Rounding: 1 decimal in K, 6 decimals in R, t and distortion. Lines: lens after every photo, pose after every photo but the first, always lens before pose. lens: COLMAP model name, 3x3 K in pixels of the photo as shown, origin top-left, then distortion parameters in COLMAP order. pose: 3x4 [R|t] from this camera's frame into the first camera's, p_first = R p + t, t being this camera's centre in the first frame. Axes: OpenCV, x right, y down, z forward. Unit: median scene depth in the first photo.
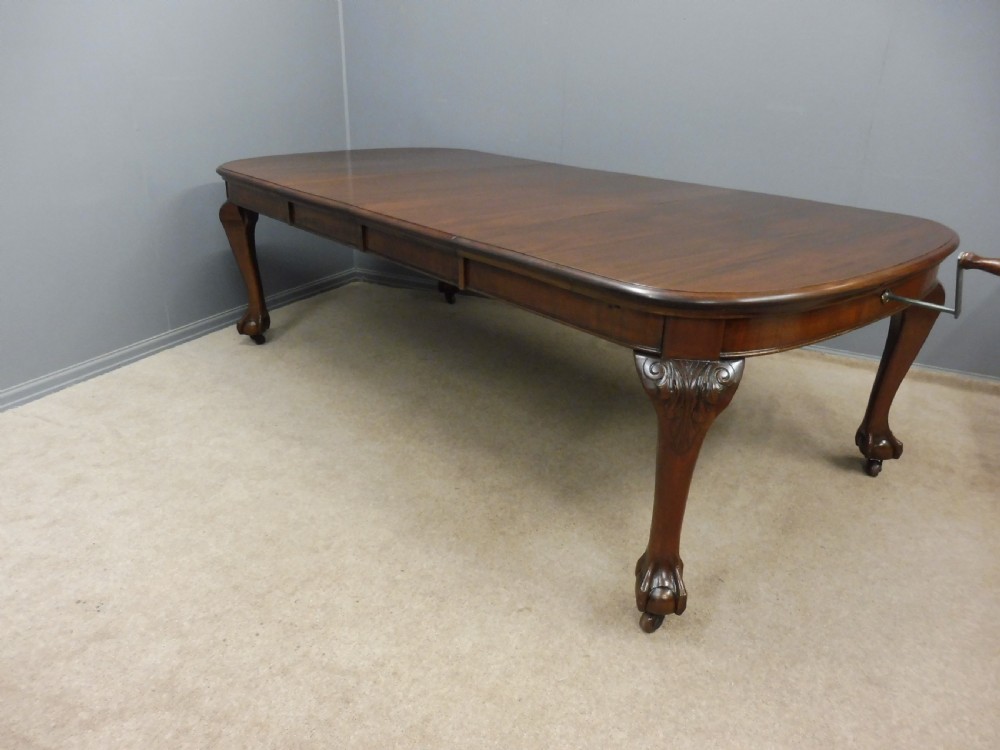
lens RADIAL K [[727.2, 0, 507.4], [0, 727.2, 381.6], [0, 0, 1]] dist [-0.057610, 0.023417]
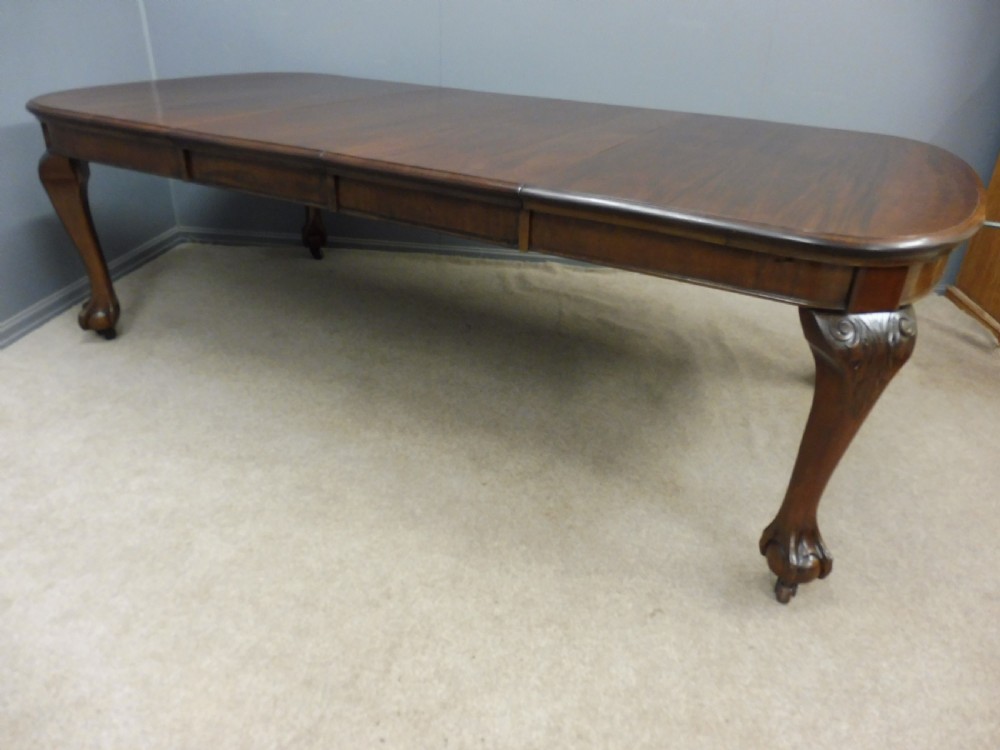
lens RADIAL K [[727.2, 0, 504.5], [0, 727.2, 379.6], [0, 0, 1]] dist [-0.057610, 0.023417]
pose [[0.932919, -0.153693, 0.325638, -0.319611], [0.122267, 0.985813, 0.114996, -0.071602], [-0.338693, -0.067467, 0.938475, 0.210729]]
